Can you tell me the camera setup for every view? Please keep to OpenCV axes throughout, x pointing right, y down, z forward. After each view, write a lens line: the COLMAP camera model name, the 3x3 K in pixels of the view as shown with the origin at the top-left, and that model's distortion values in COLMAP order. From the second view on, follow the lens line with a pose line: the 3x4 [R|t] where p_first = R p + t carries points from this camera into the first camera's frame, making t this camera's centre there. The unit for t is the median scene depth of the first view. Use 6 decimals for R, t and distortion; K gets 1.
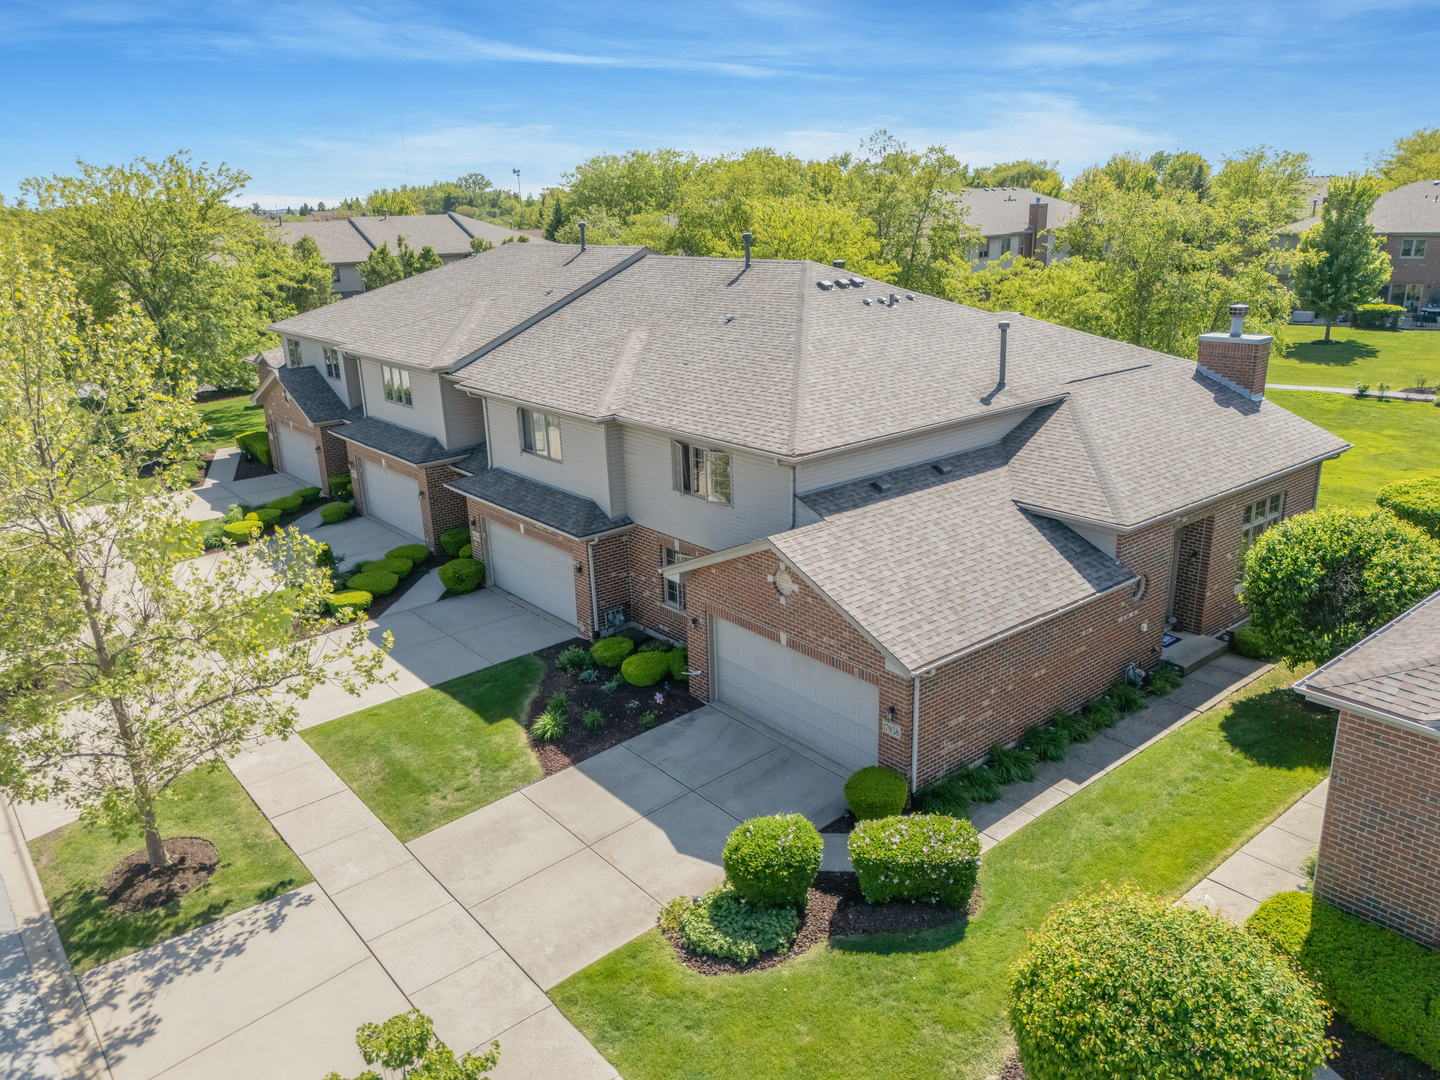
lens RADIAL K [[1045.8, 0, 720.0], [0, 1045.8, 540.0], [0, 0, 1]] dist [-0.002487, -0.002679]
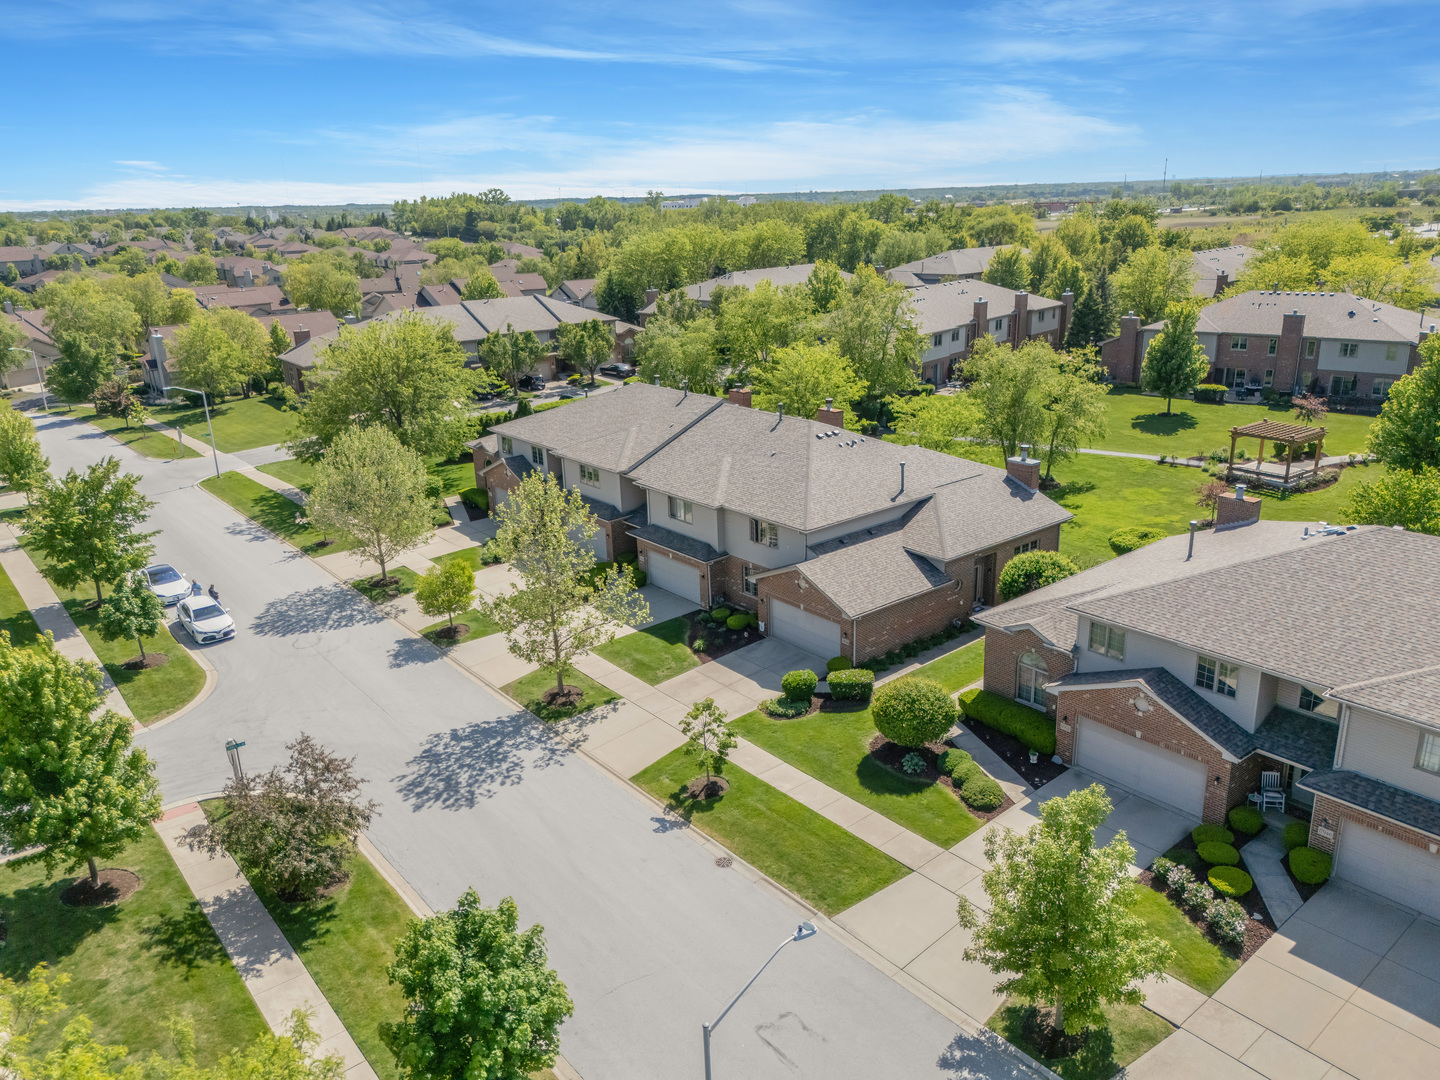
lens RADIAL K [[1045.8, 0, 720.0], [0, 1045.8, 540.0], [0, 0, 1]] dist [-0.002487, -0.002679]
pose [[0.999997, -0.000828, -0.002150, -0.112246], [0.000841, 0.999981, 0.006047, -0.067660], [0.002144, -0.006049, 0.999979, -1.288023]]
